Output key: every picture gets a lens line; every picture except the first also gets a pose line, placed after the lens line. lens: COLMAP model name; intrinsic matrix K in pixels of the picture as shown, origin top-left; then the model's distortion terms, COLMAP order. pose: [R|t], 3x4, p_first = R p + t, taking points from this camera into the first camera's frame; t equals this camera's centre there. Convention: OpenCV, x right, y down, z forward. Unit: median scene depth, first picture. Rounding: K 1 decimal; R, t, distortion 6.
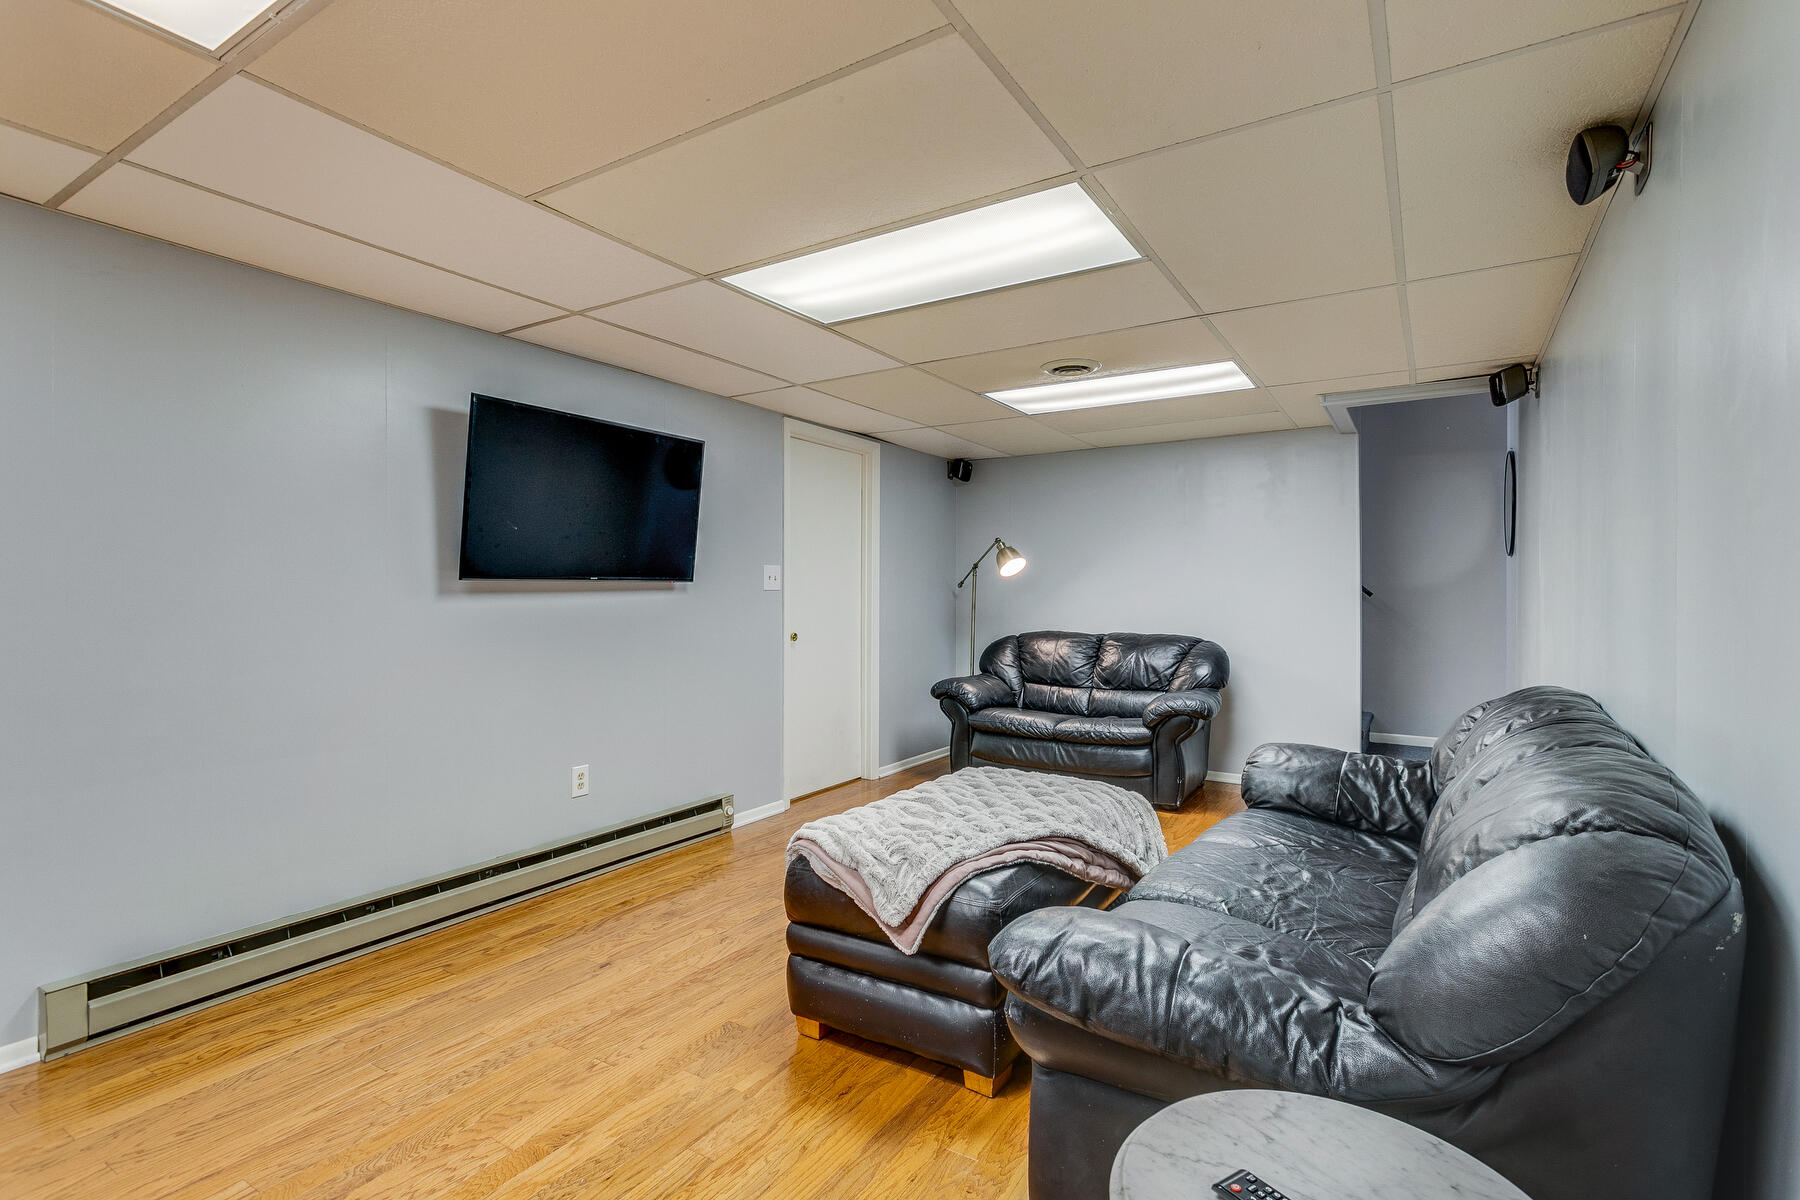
lens RADIAL K [[851.6, 0, 901.1], [0, 851.6, 598.2], [0, 0, 1]] dist [0.005289, 0.000364]
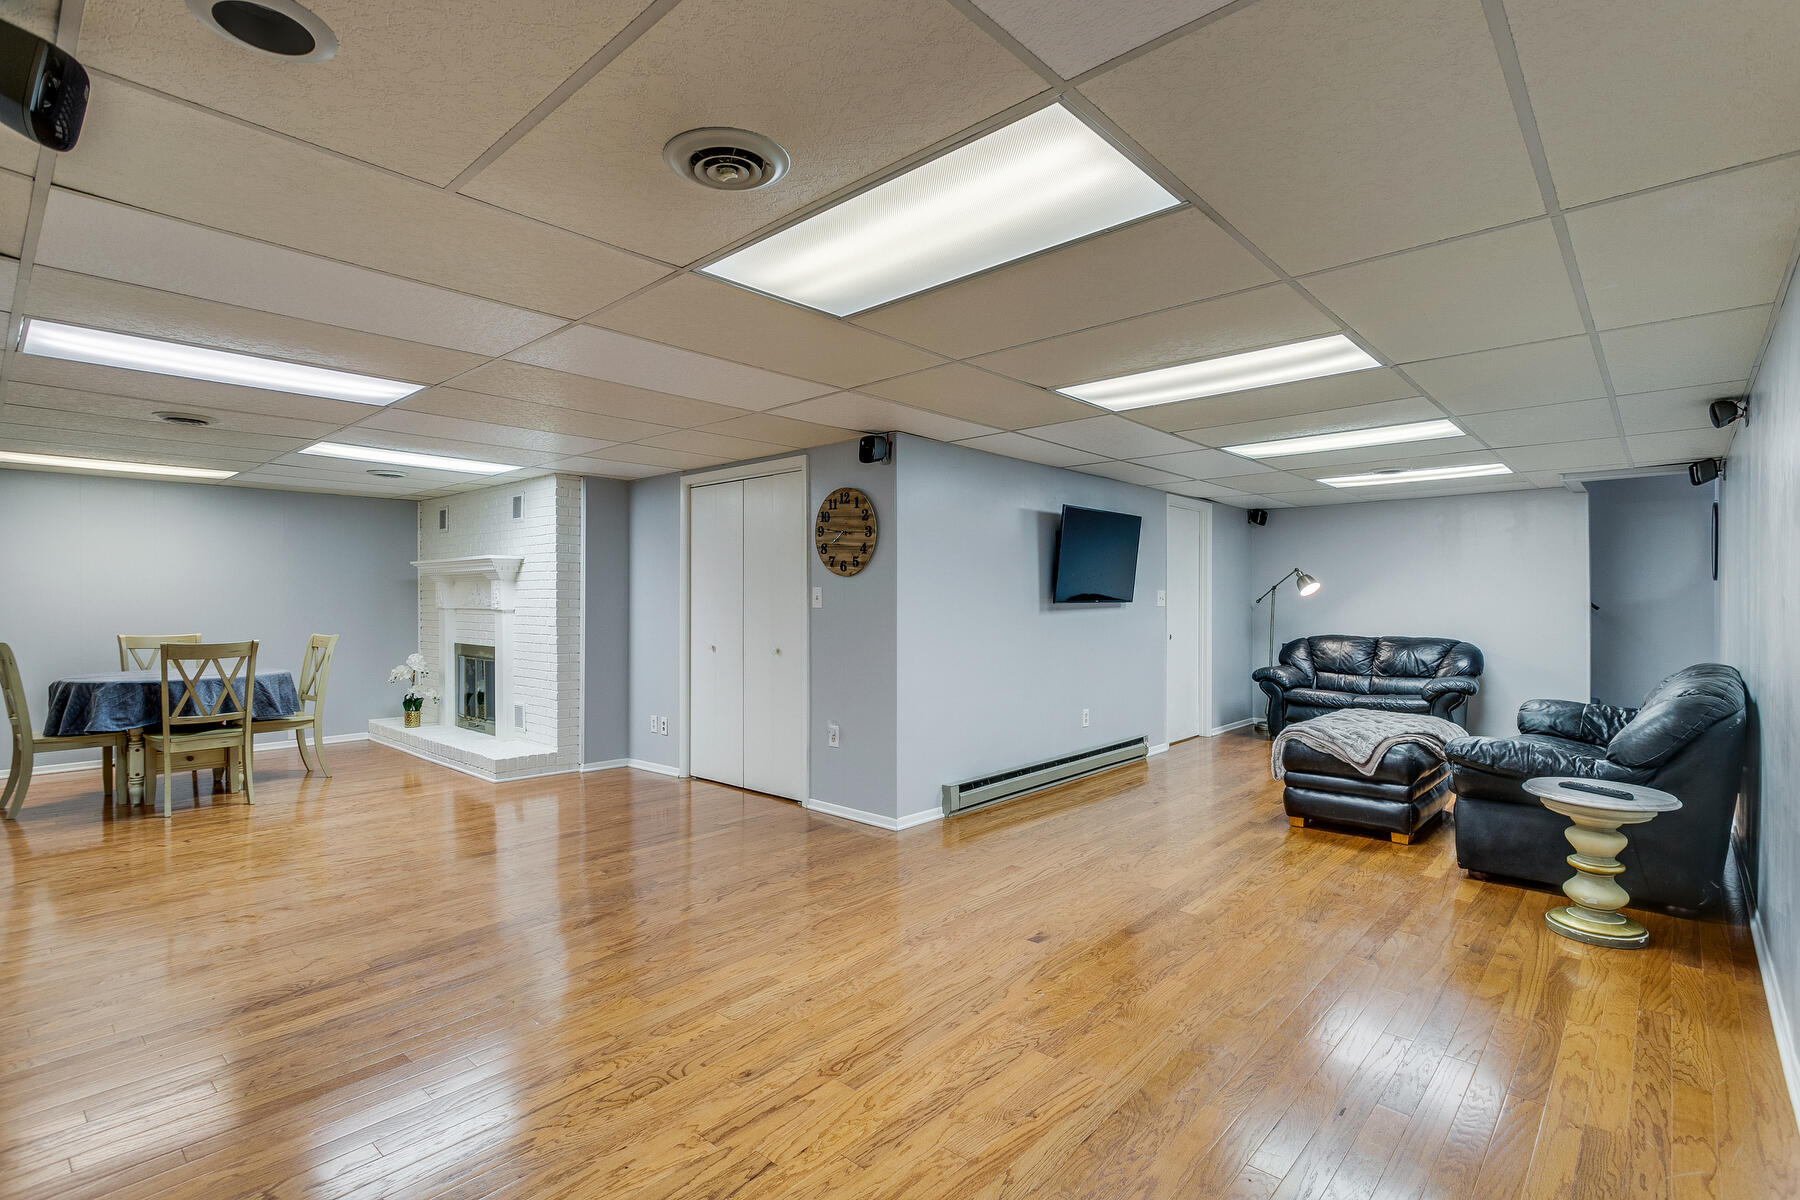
lens RADIAL K [[851.6, 0, 901.1], [0, 851.6, 603.5], [0, 0, 1]] dist [0.005289, 0.000364]
pose [[0.984794, -0.001029, -0.173726, -0.343729], [0.000698, 0.999998, -0.001963, -0.012134], [0.173727, 0.001812, 0.984792, -0.599061]]
